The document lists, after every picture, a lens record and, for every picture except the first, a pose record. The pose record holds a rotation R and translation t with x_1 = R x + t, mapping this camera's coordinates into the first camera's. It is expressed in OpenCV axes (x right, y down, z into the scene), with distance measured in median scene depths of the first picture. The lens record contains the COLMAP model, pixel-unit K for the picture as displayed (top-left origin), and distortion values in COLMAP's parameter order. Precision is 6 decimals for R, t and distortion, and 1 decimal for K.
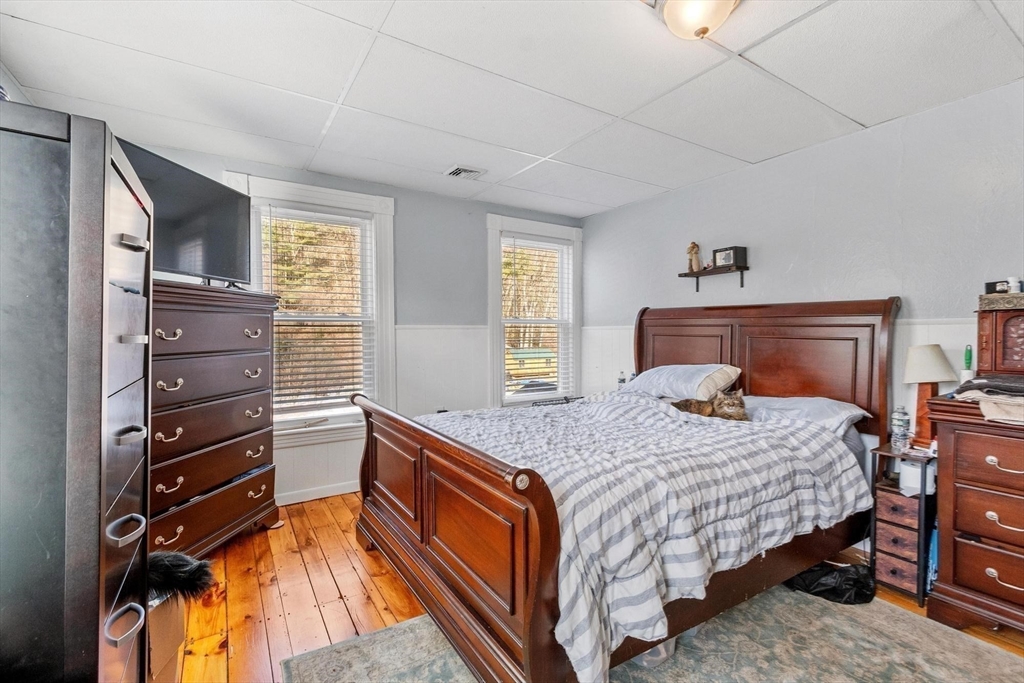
lens RADIAL K [[446.4, 0, 510.2], [0, 446.4, 335.9], [0, 0, 1]] dist [0.003208, -0.001267]
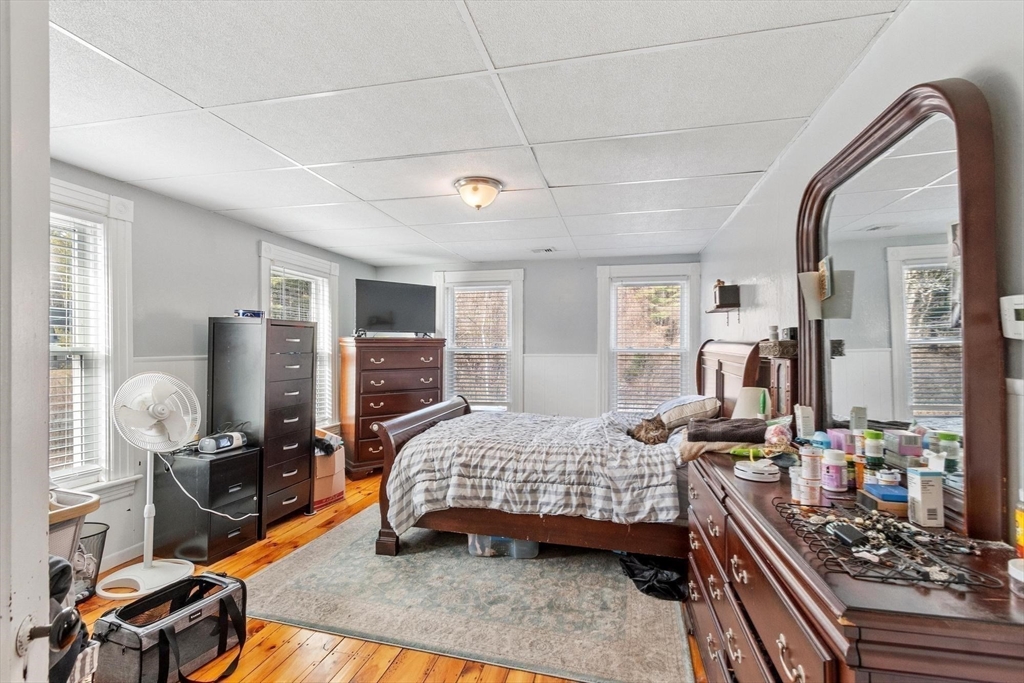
lens RADIAL K [[446.4, 0, 507.6], [0, 446.4, 342.9], [0, 0, 1]] dist [0.003208, -0.001267]
pose [[0.704218, -0.002601, -0.709979, 0.942636], [-0.009644, 0.999866, -0.013228, -0.050775], [0.709918, 0.016162, 0.704099, -0.104121]]
